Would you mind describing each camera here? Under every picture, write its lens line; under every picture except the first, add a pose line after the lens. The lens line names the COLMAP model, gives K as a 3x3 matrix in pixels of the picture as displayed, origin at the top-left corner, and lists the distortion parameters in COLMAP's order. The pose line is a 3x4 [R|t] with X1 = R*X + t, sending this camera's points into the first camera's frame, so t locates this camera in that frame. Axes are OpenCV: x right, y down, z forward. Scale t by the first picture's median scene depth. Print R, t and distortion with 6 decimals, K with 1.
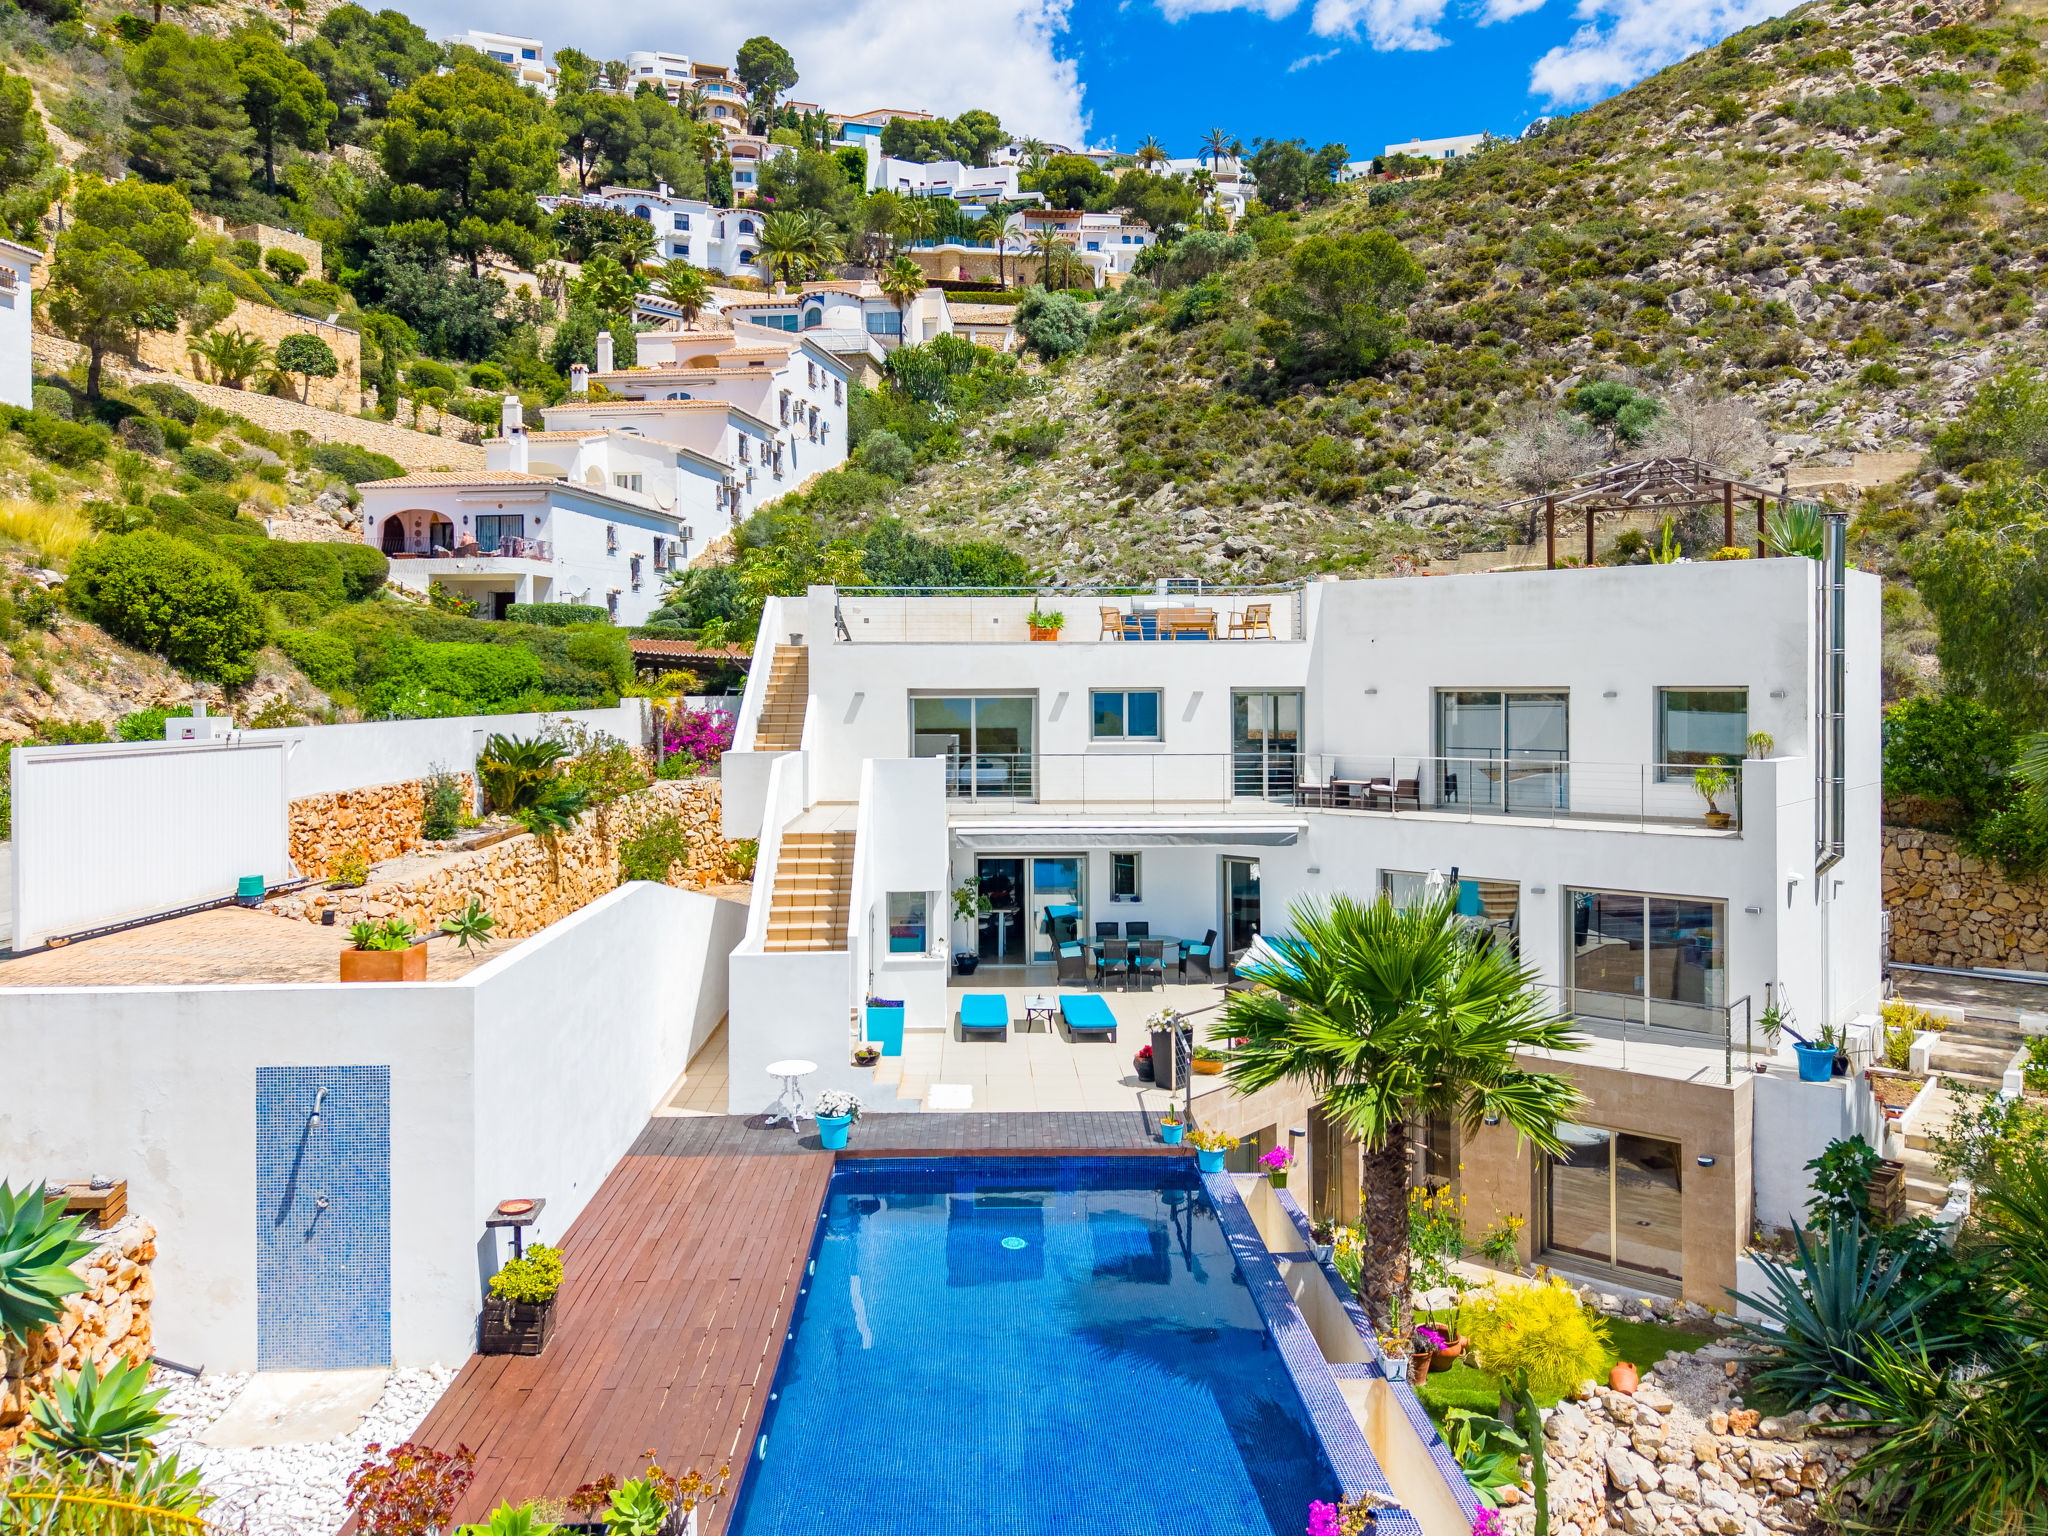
lens RADIAL K [[1508.3, 0, 1019.2], [0, 1508.3, 717.3], [0, 0, 1]] dist [0.004167, -0.000274]
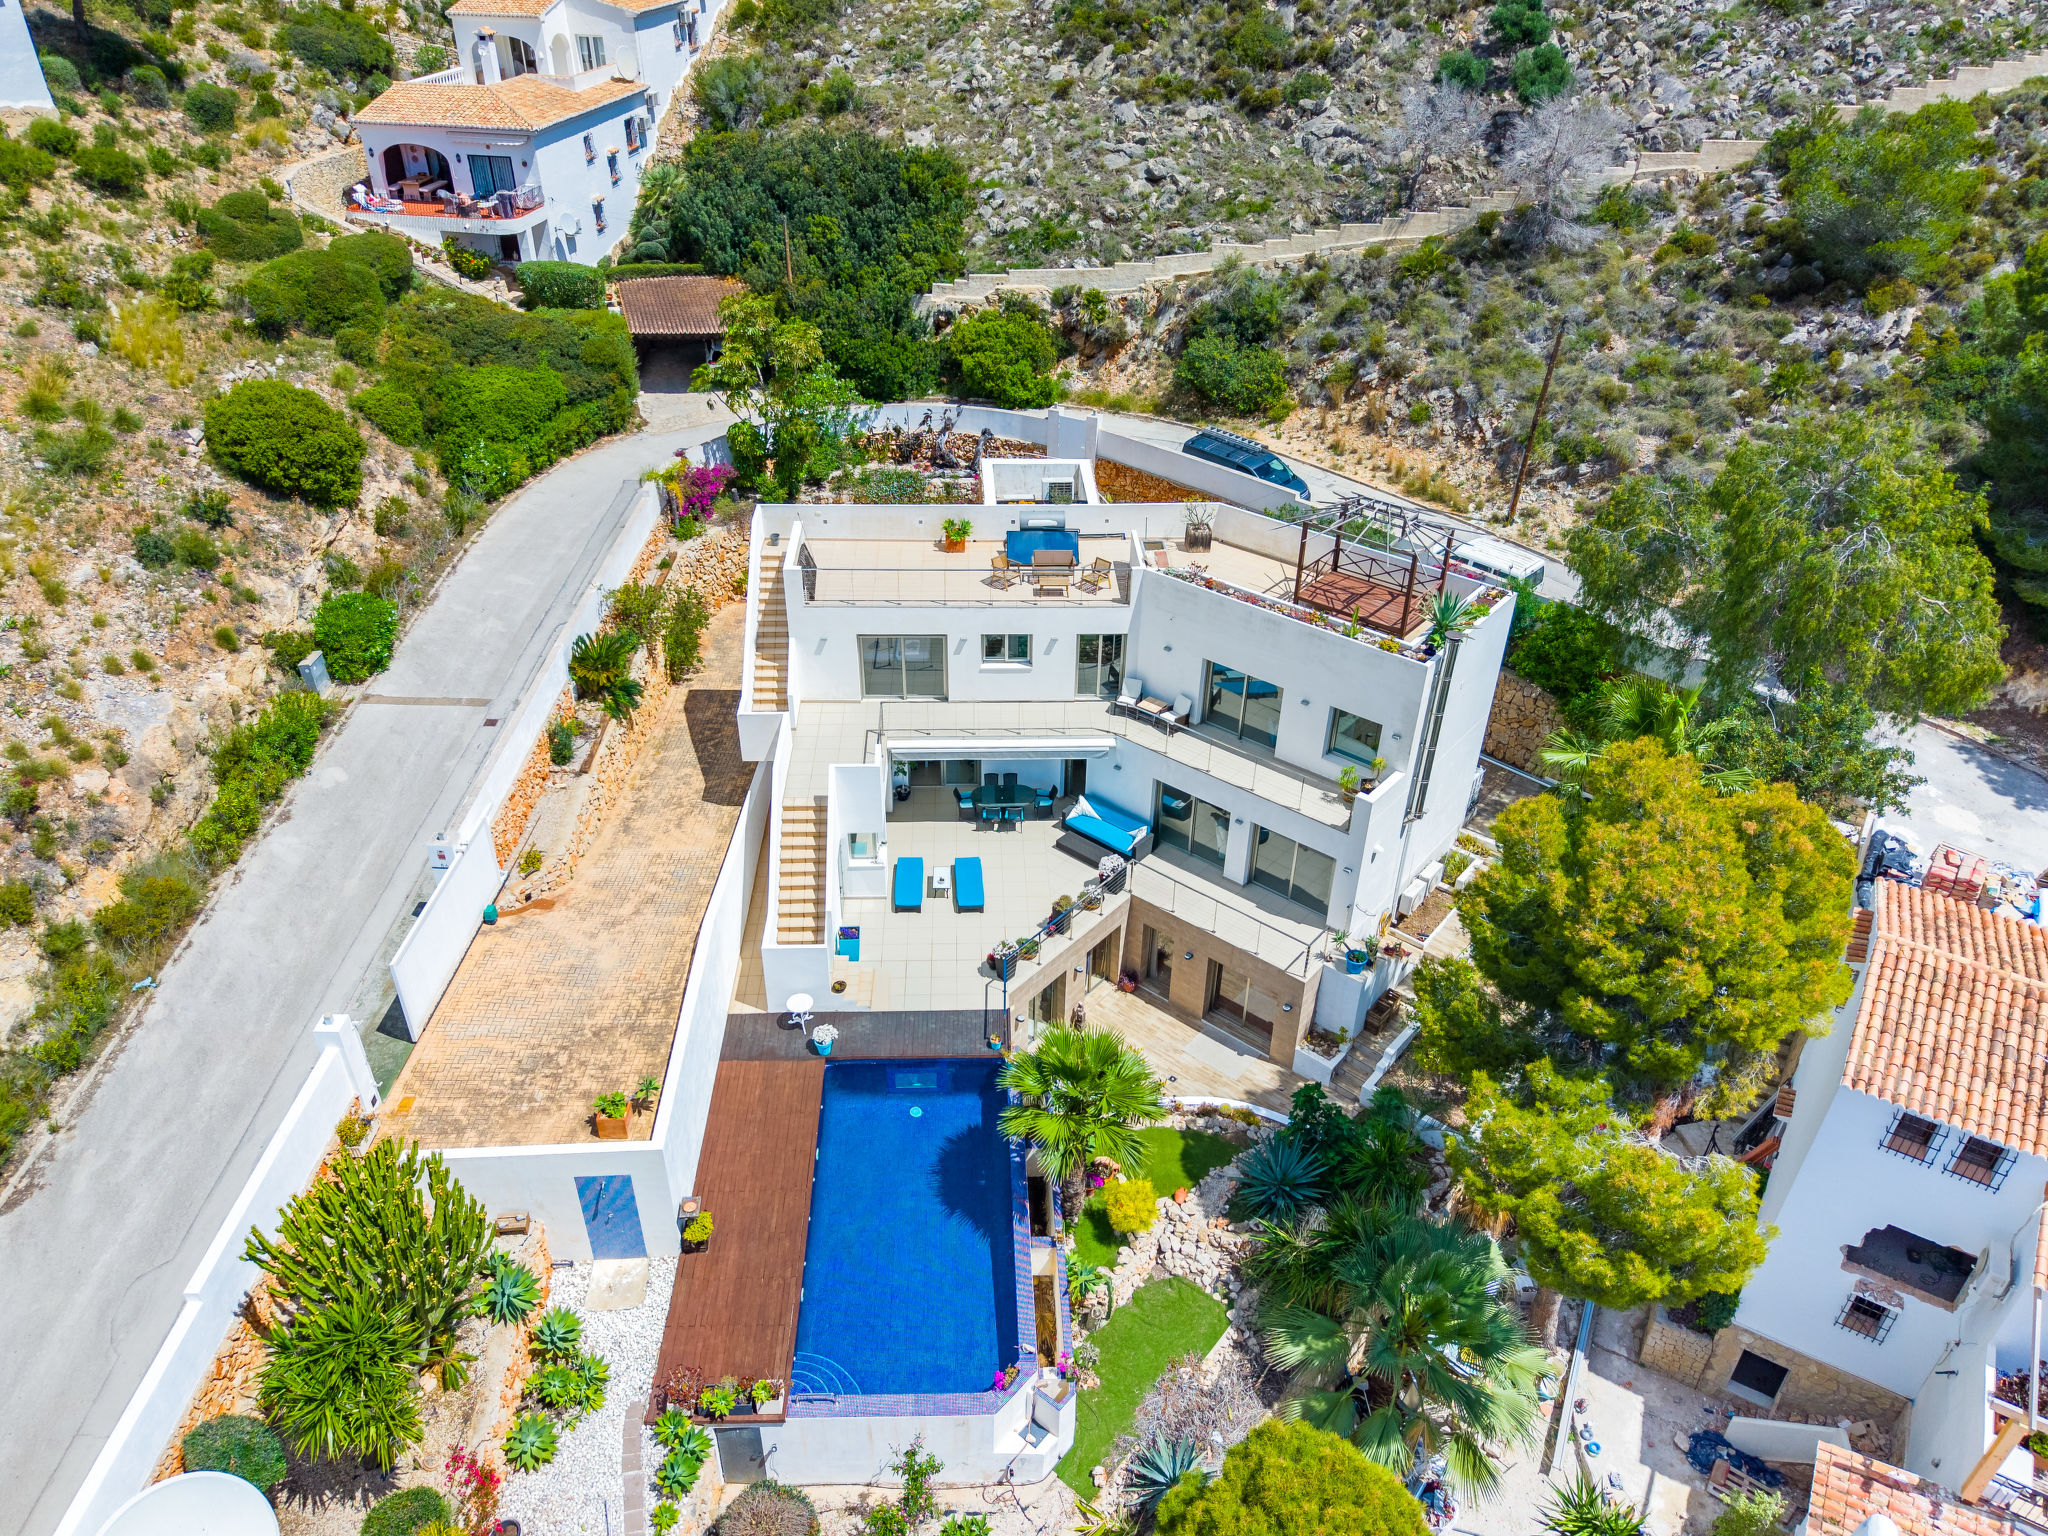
lens RADIAL K [[1371.6, 0, 1024.0], [0, 1371.6, 768.0], [0, 0, 1]] dist [0.024828, -0.024020]
pose [[0.999589, 0.010719, 0.026602, 0.023894], [-0.023209, 0.847221, 0.530733, -0.277135], [-0.016849, -0.531132, 0.847121, -0.093680]]
